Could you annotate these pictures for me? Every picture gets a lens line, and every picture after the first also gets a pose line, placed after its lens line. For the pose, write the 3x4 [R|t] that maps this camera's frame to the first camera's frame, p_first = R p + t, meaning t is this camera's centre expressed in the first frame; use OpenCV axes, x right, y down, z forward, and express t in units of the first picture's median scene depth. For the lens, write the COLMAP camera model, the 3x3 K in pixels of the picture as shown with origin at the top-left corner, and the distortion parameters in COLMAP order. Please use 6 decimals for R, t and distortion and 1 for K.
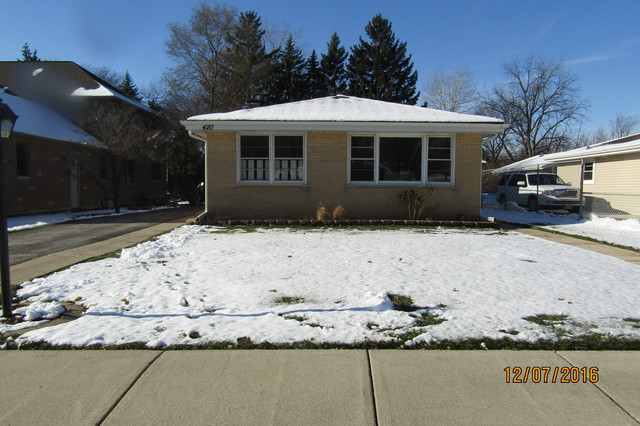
lens RADIAL K [[448.9, 0, 320.0], [0, 448.9, 213.0], [0, 0, 1]] dist [-0.023112, 0.000912]
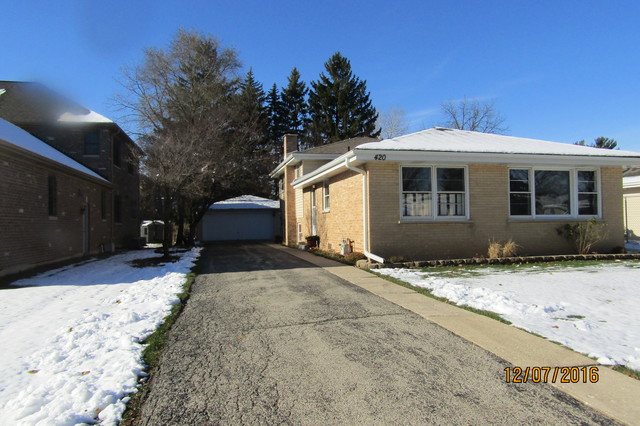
lens RADIAL K [[448.9, 0, 320.0], [0, 448.9, 213.0], [0, 0, 1]] dist [-0.023112, 0.000912]
pose [[0.976801, -0.012417, 0.213788, -0.529769], [0.028692, 0.996905, -0.073194, -0.018321], [-0.212218, 0.077630, 0.974134, 0.157568]]
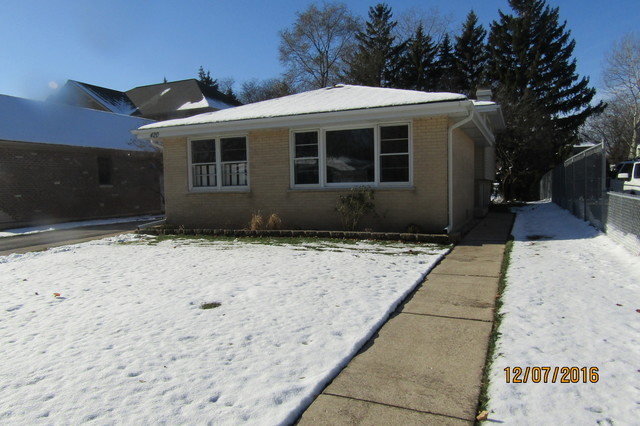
lens RADIAL K [[448.9, 0, 320.0], [0, 448.9, 213.0], [0, 0, 1]] dist [-0.023112, 0.000912]
pose [[0.916435, -0.002300, -0.400177, 0.459276], [0.005592, 0.999959, 0.007058, -0.021864], [0.400145, -0.008706, 0.916411, 0.222973]]
